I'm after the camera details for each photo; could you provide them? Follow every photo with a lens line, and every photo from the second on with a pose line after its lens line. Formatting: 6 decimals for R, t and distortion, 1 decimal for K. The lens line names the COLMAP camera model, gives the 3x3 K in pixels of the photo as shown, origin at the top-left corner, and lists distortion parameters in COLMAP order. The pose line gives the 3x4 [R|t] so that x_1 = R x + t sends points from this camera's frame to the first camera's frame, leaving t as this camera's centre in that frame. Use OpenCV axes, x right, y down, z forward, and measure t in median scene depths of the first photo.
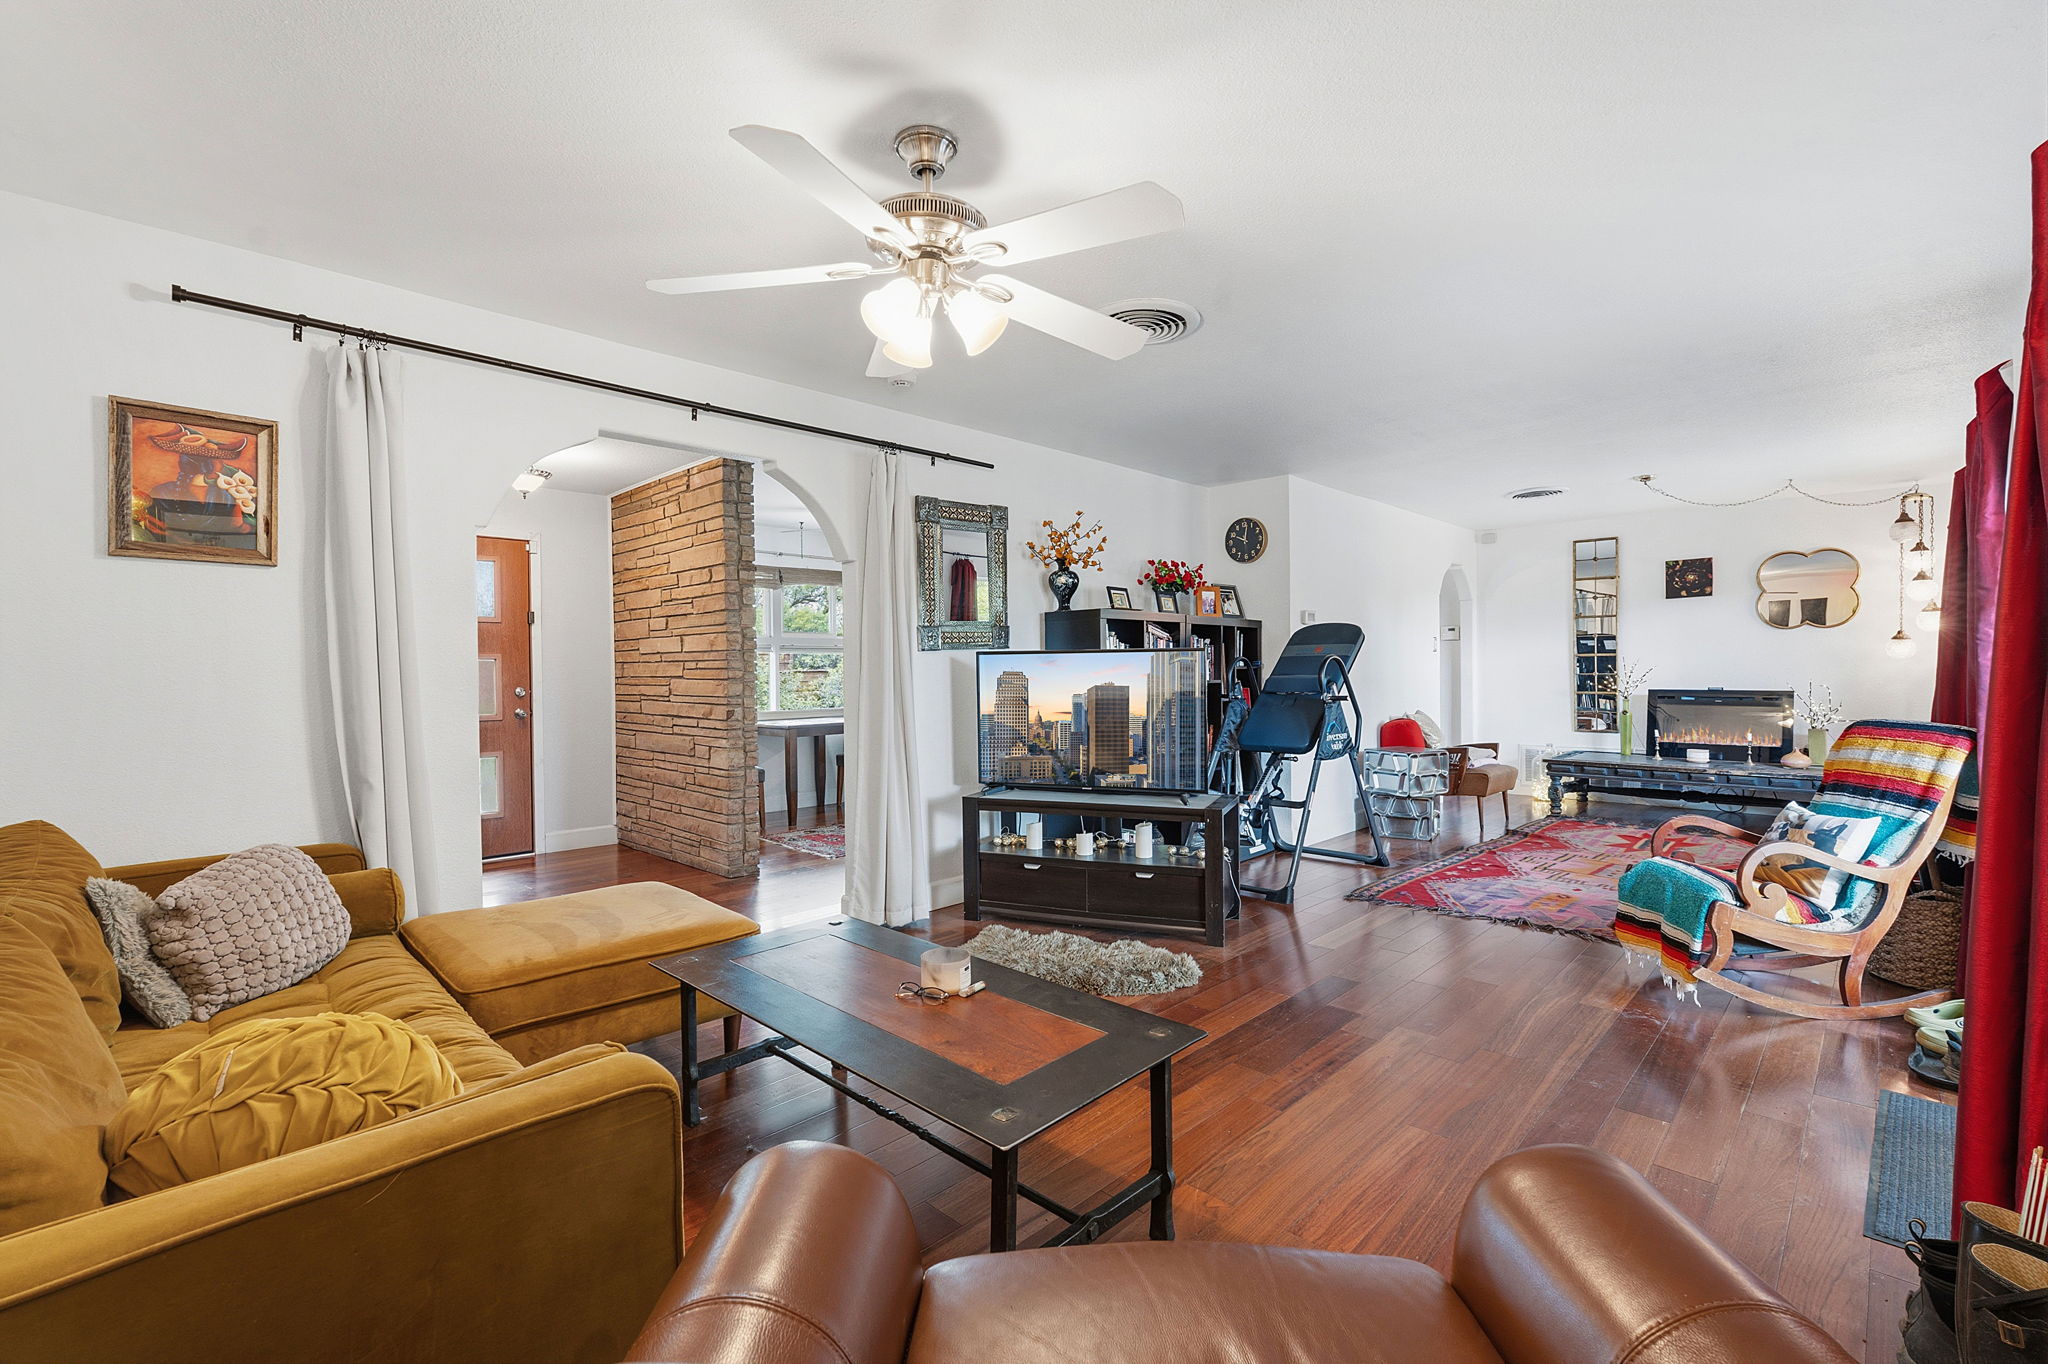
lens RADIAL K [[897.4, 0, 1022.3], [0, 897.4, 679.0], [0, 0, 1]] dist [-0.003801, -0.000451]
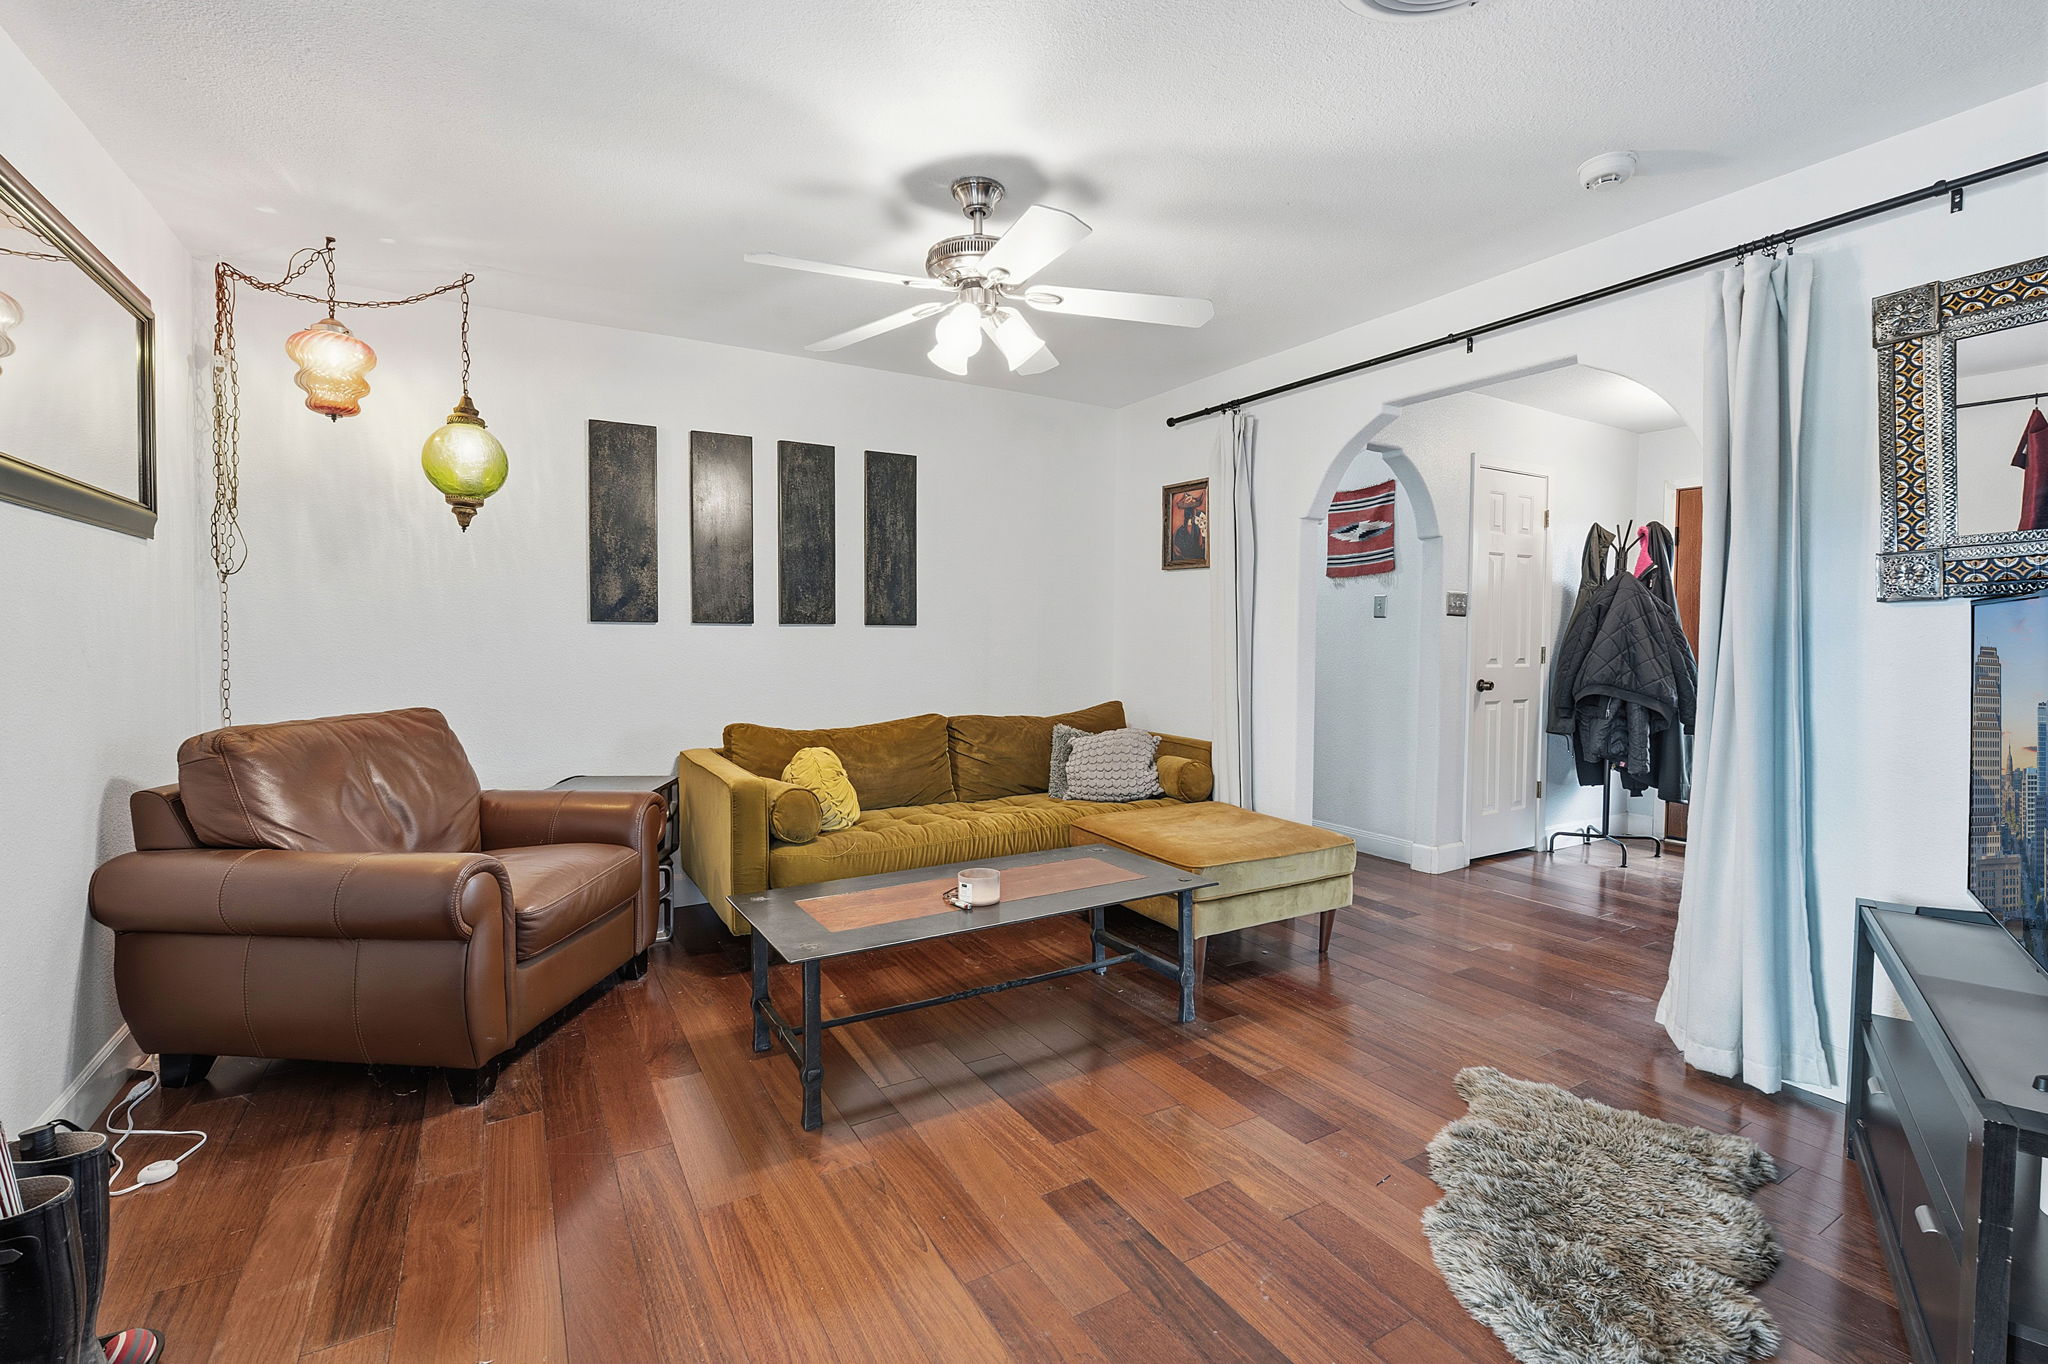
lens RADIAL K [[897.4, 0, 1022.3], [0, 897.4, 679.0], [0, 0, 1]] dist [-0.003801, -0.000451]
pose [[-0.261292, 0.055598, -0.963657, 0.427574], [-0.016403, 0.997940, 0.062024, -0.009059], [0.965120, 0.032013, -0.259842, 0.559175]]
